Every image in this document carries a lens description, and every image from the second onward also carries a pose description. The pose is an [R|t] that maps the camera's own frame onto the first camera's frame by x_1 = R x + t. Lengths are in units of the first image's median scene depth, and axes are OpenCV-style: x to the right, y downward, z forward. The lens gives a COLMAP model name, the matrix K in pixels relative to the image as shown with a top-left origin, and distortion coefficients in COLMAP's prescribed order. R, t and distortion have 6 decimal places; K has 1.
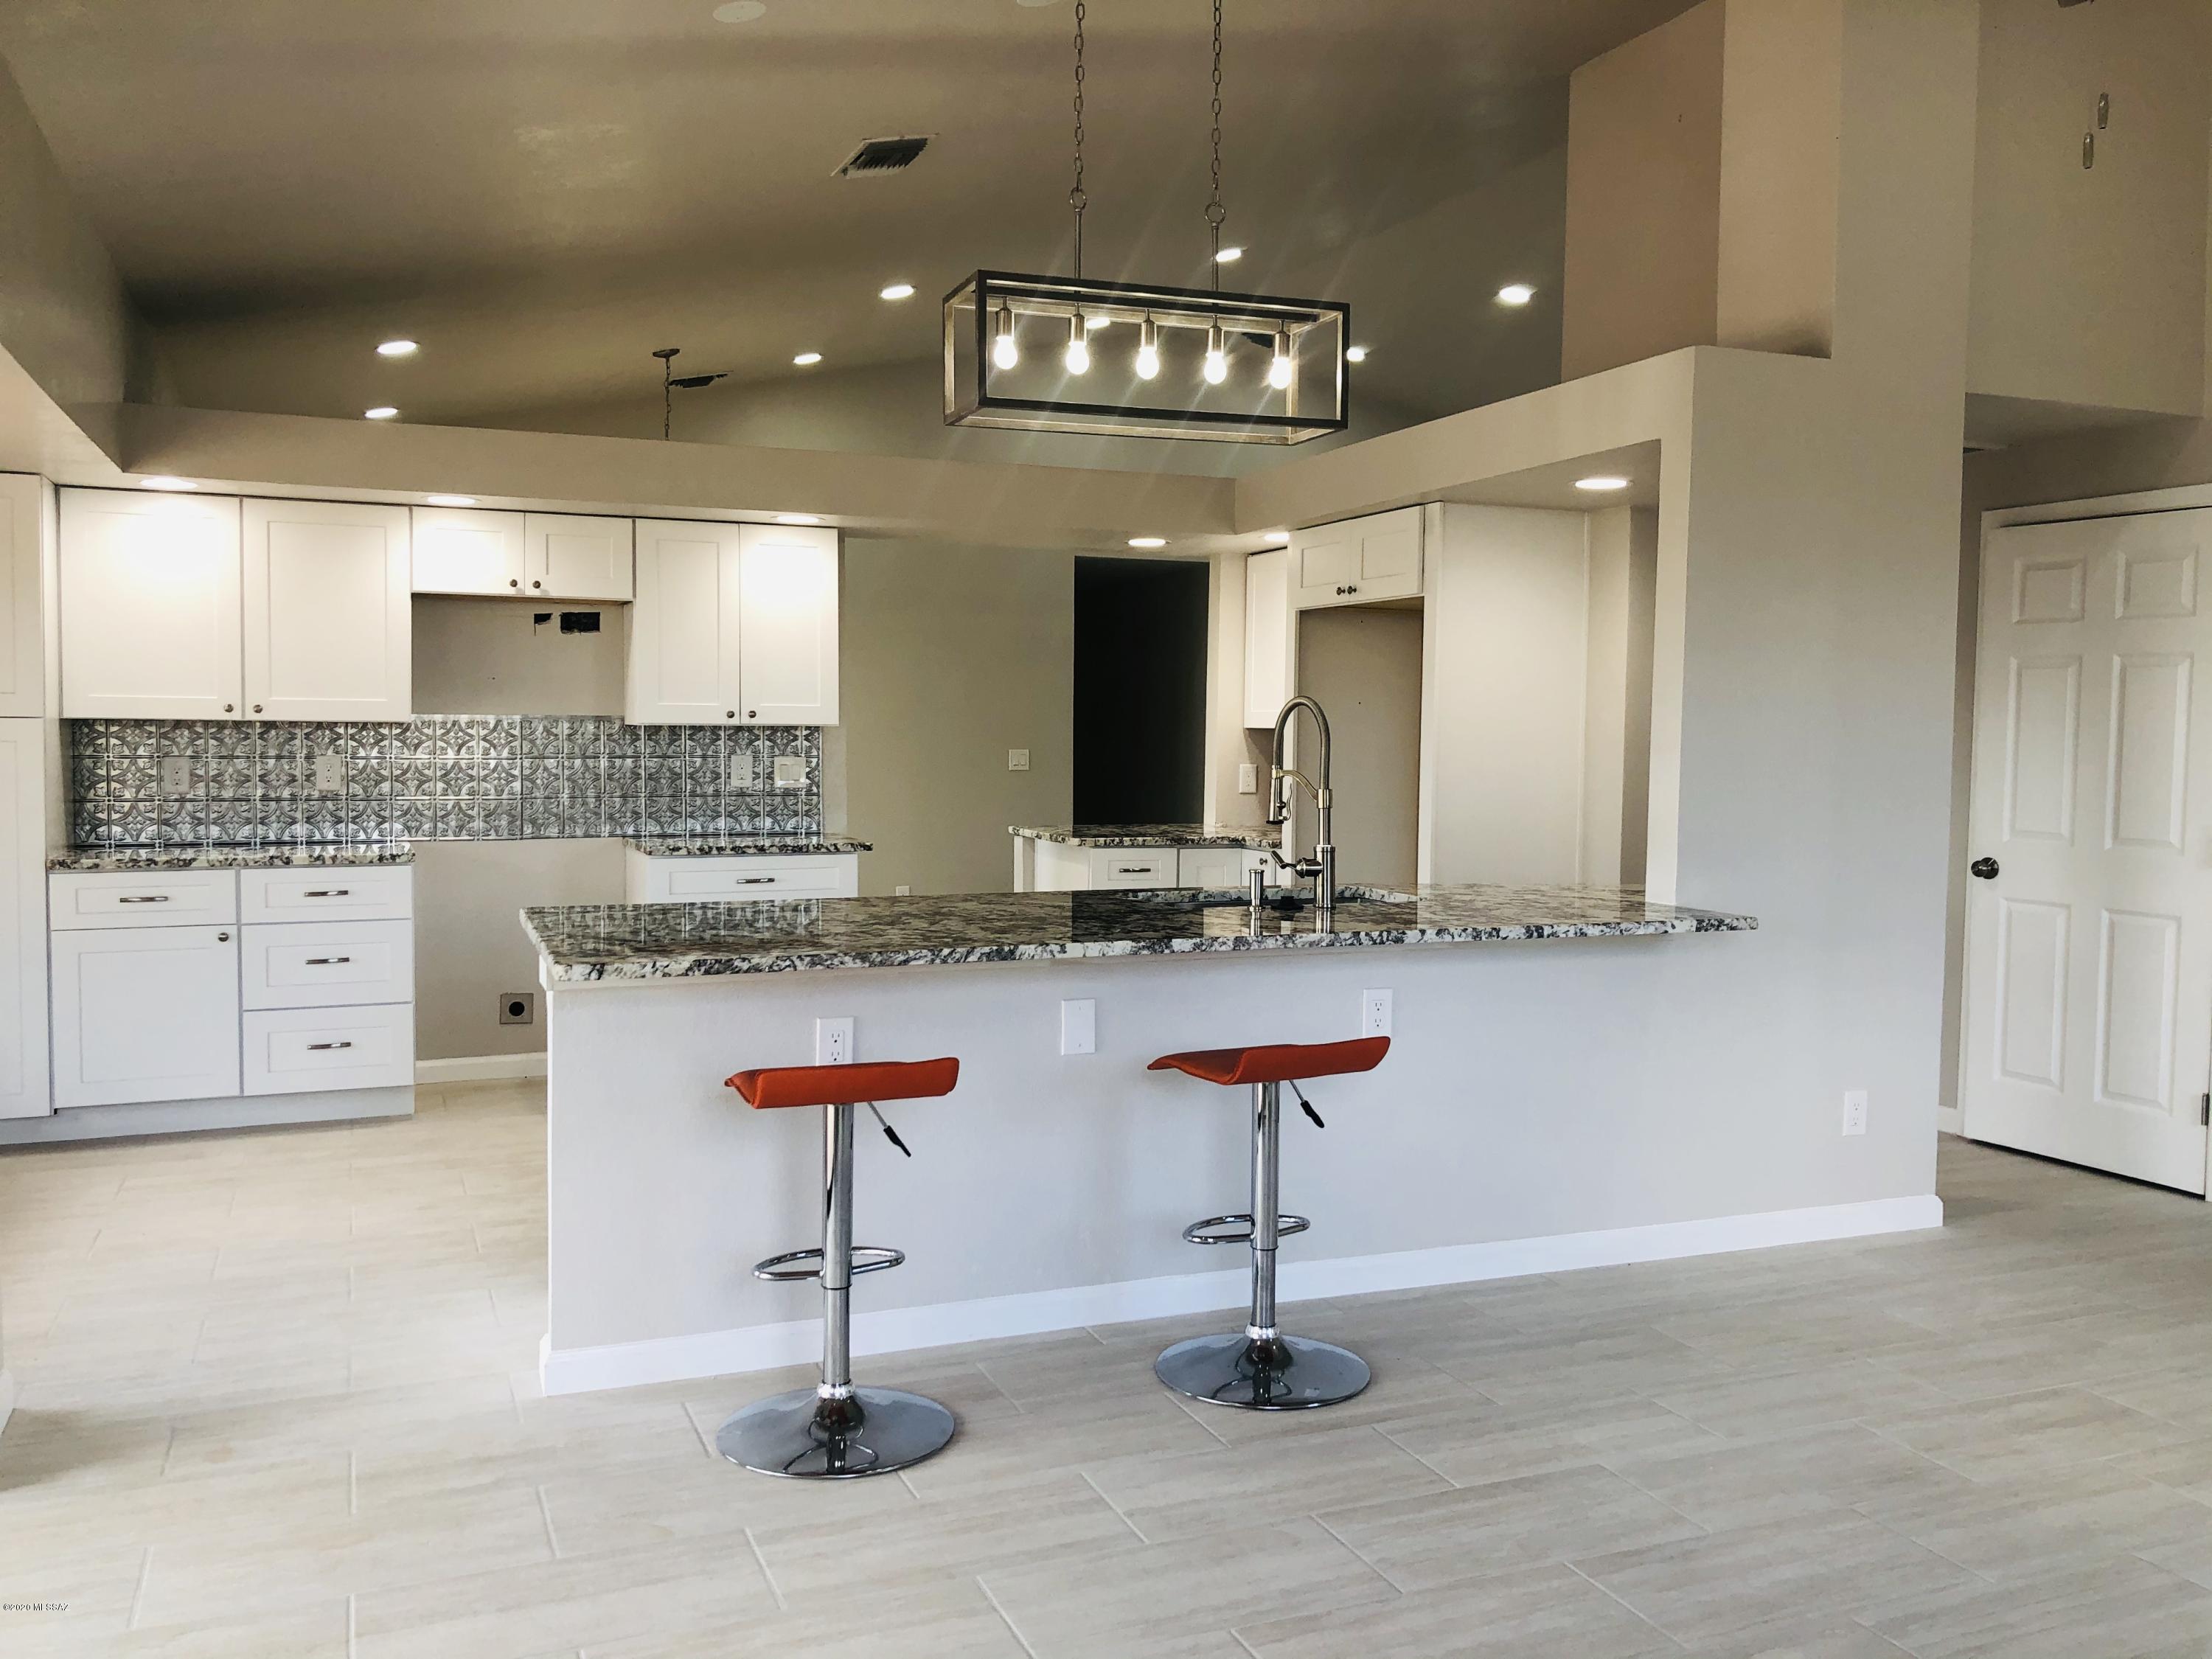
lens RADIAL K [[1806.9, 0, 1106.0], [0, 1806.9, 829.5], [0, 0, 1]] dist [0.054198, -0.066088]
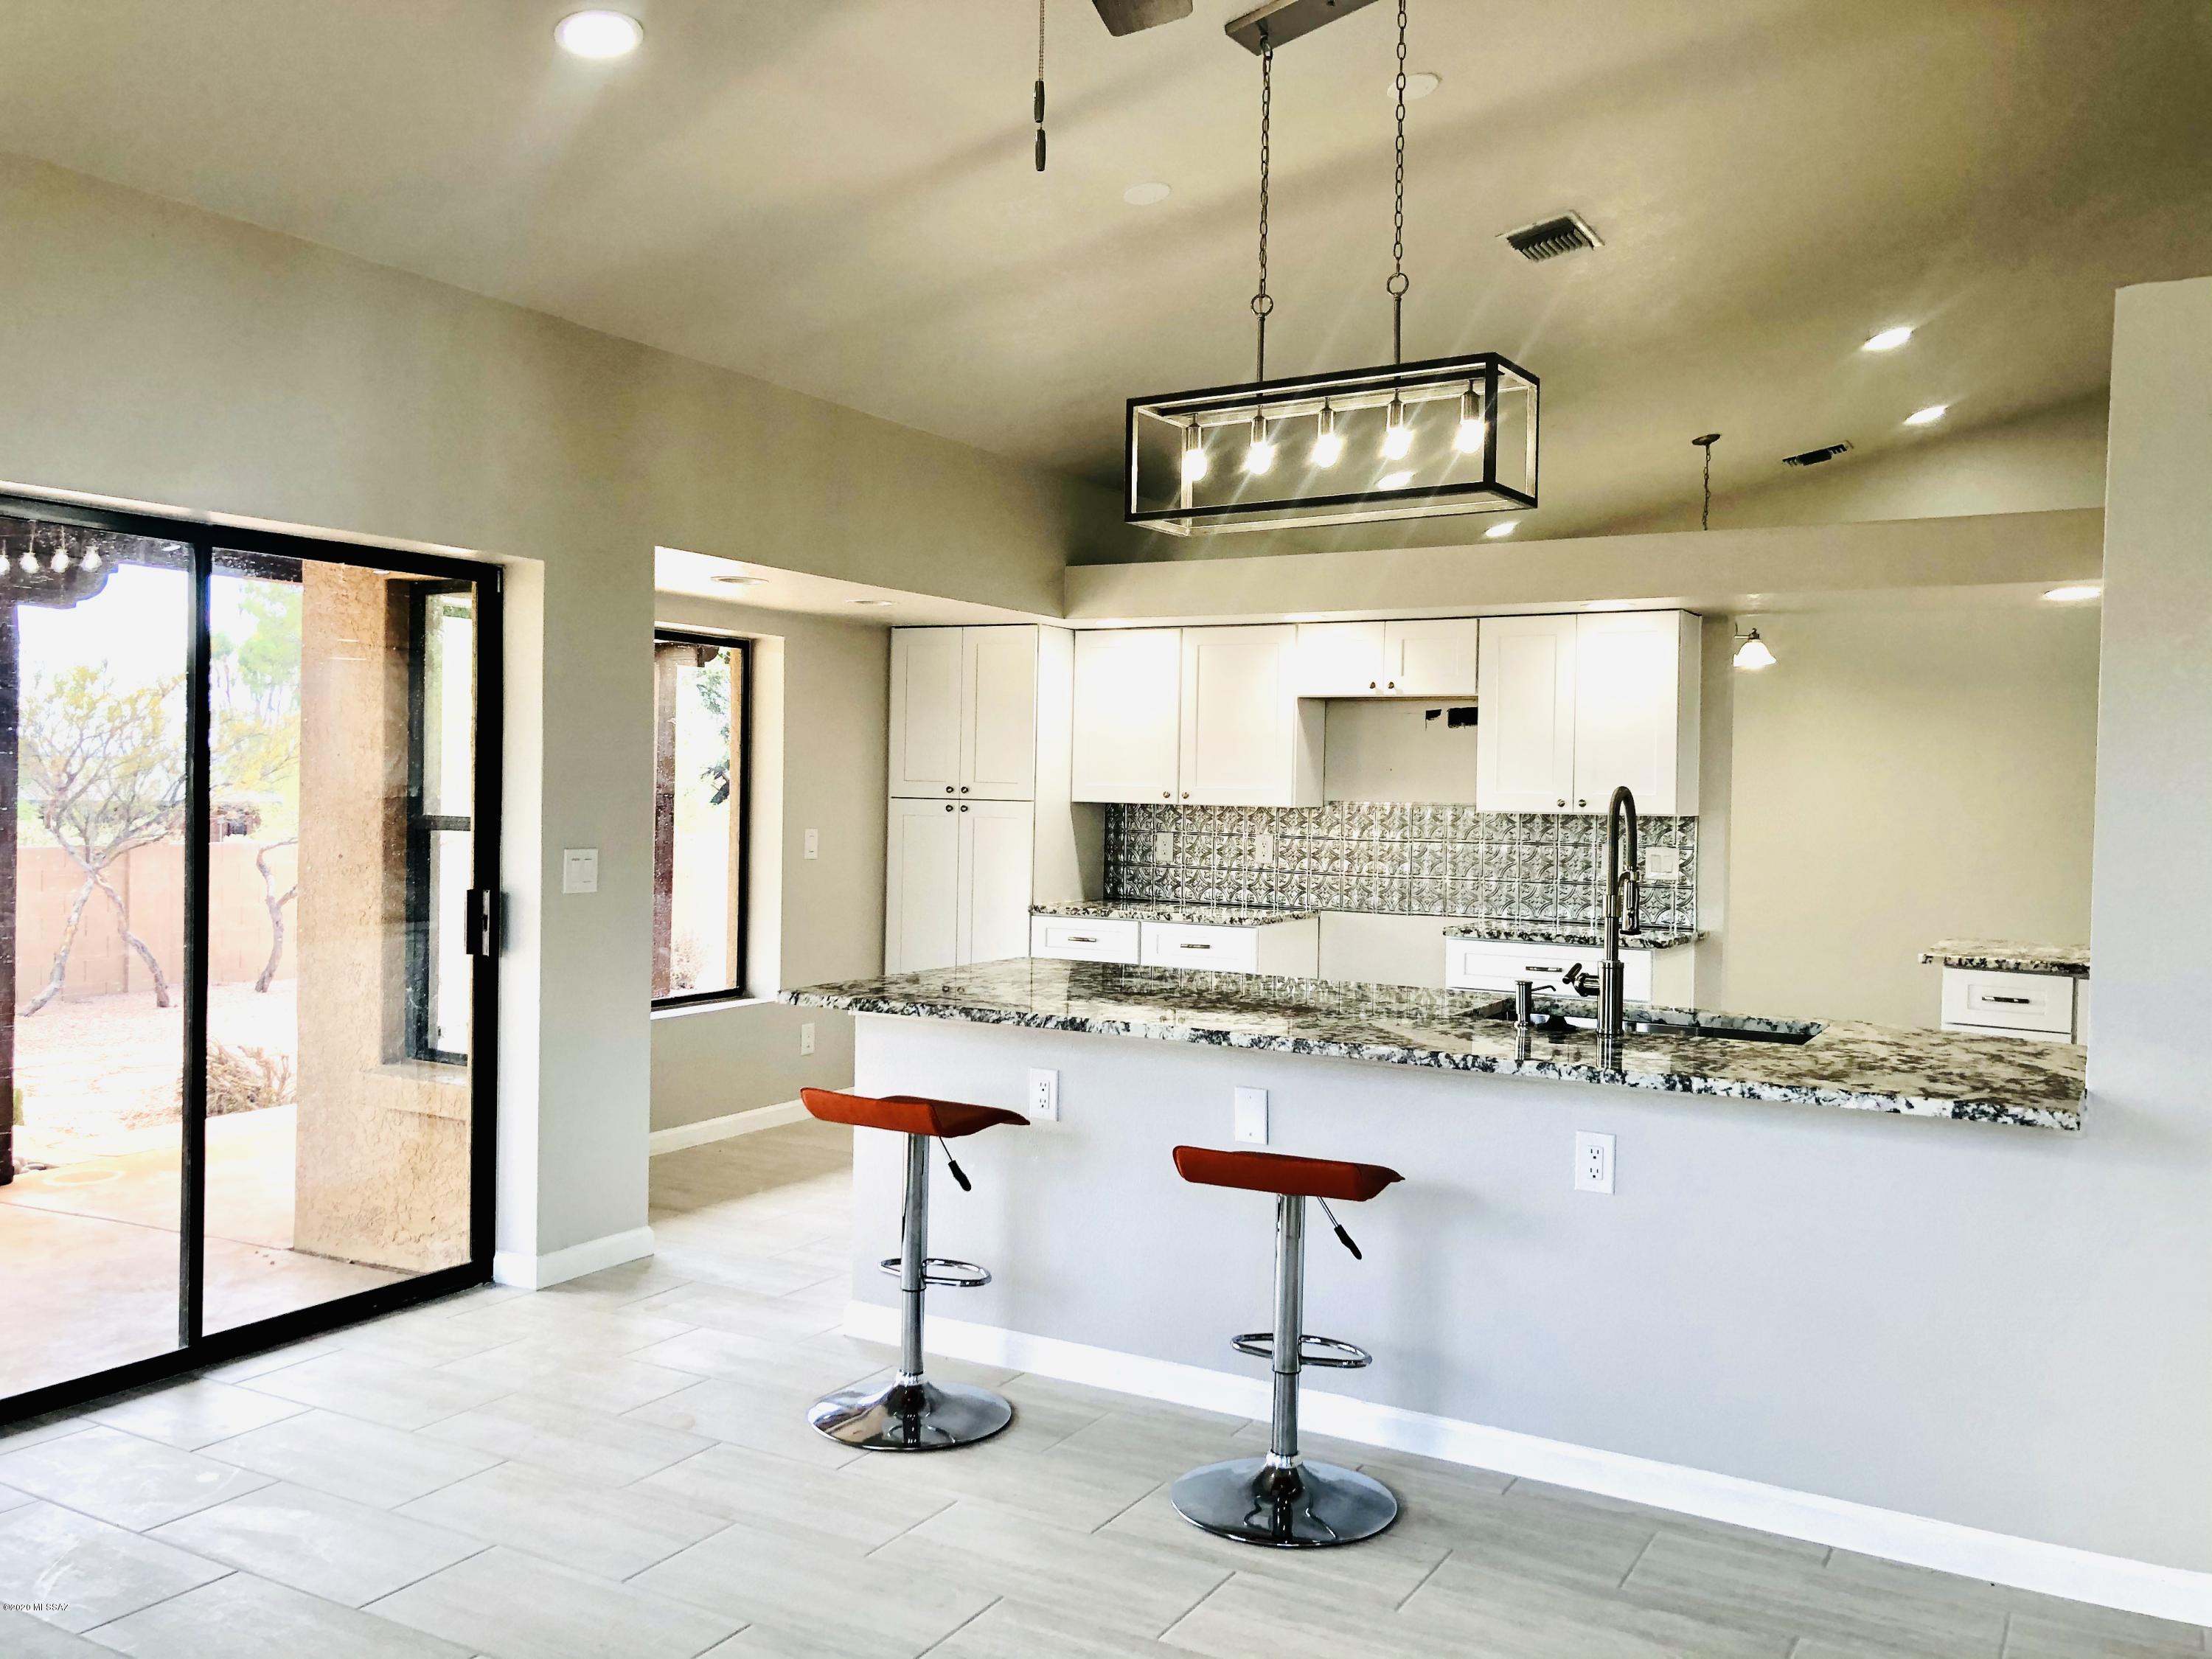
lens RADIAL K [[1789.1, 0, 1106.0], [0, 1789.1, 829.5], [0, 0, 1]] dist [0.056368, -0.063376]
pose [[0.620470, 0.022097, -0.783919, 0.471254], [-0.059228, 0.998068, -0.018745, -0.017082], [0.781990, 0.058060, 0.620580, 0.203216]]
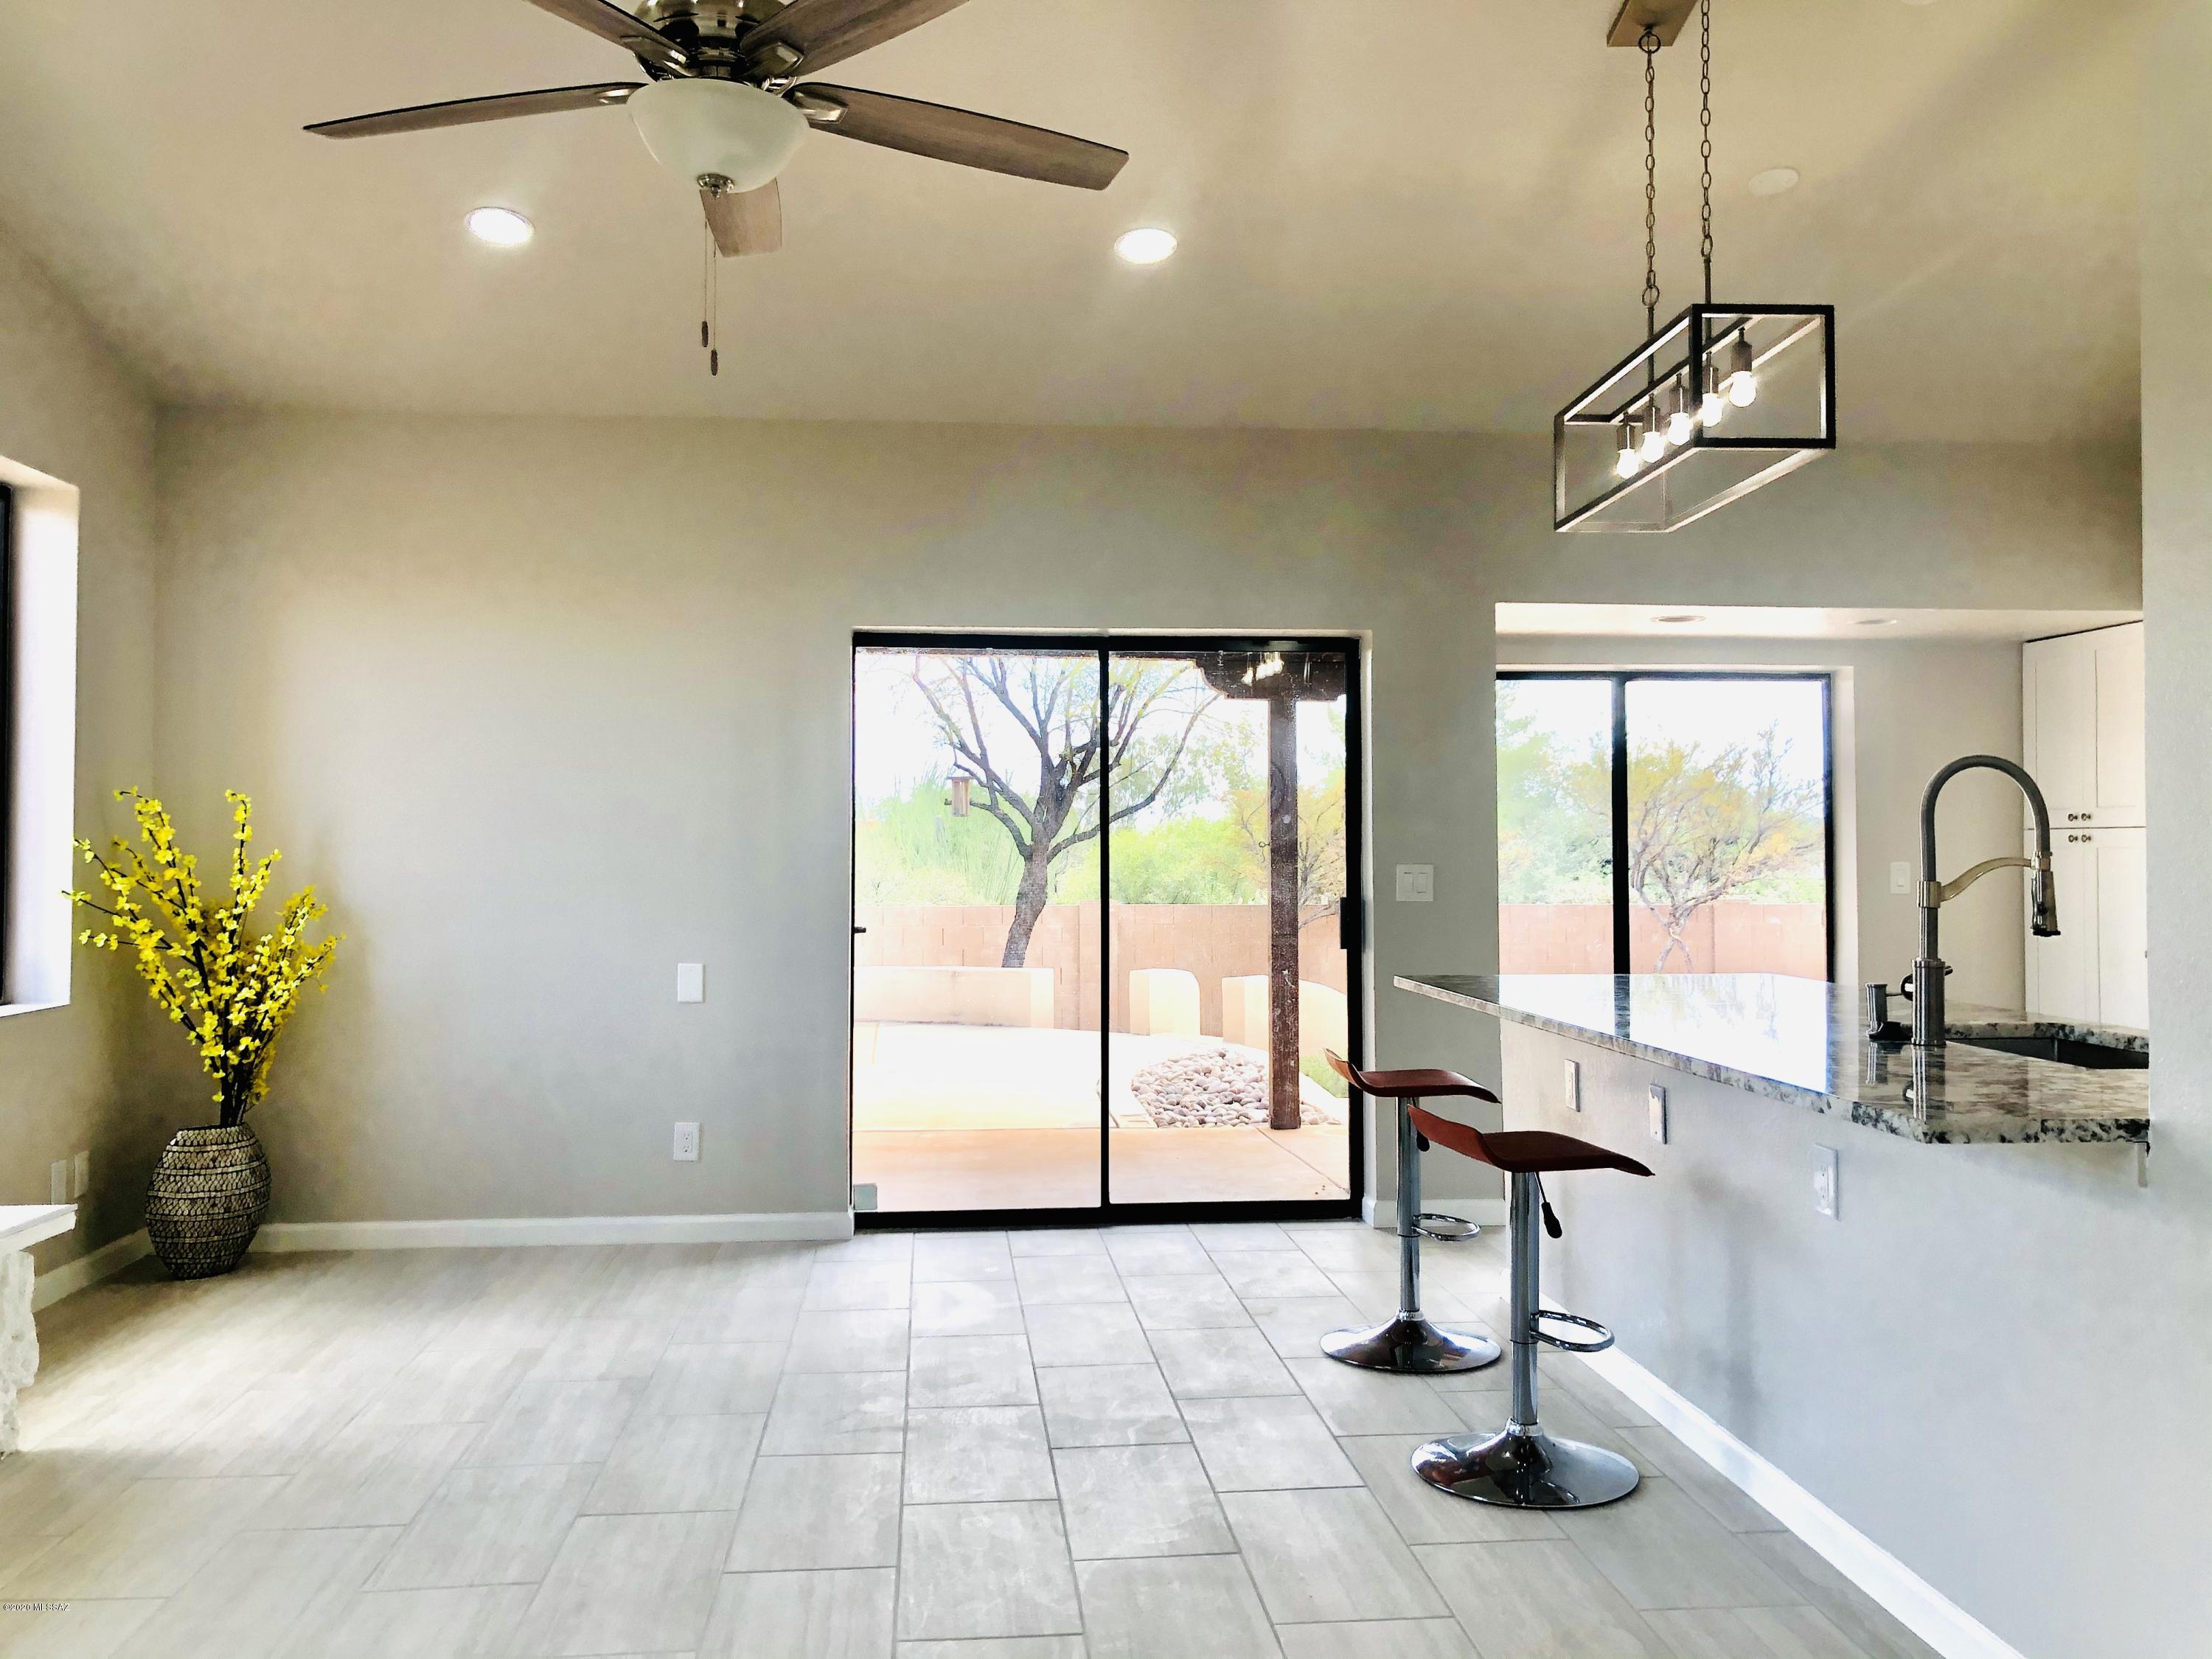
lens RADIAL K [[1782.7, 0, 1107.8], [0, 1782.7, 818.9], [0, 0, 1]] dist [-0.005504, -0.002904]
pose [[-0.275984, -0.025068, -0.960835, 0.662931], [-0.058269, 0.998258, -0.009308, -0.015521], [0.959394, 0.053418, -0.276964, 0.643691]]
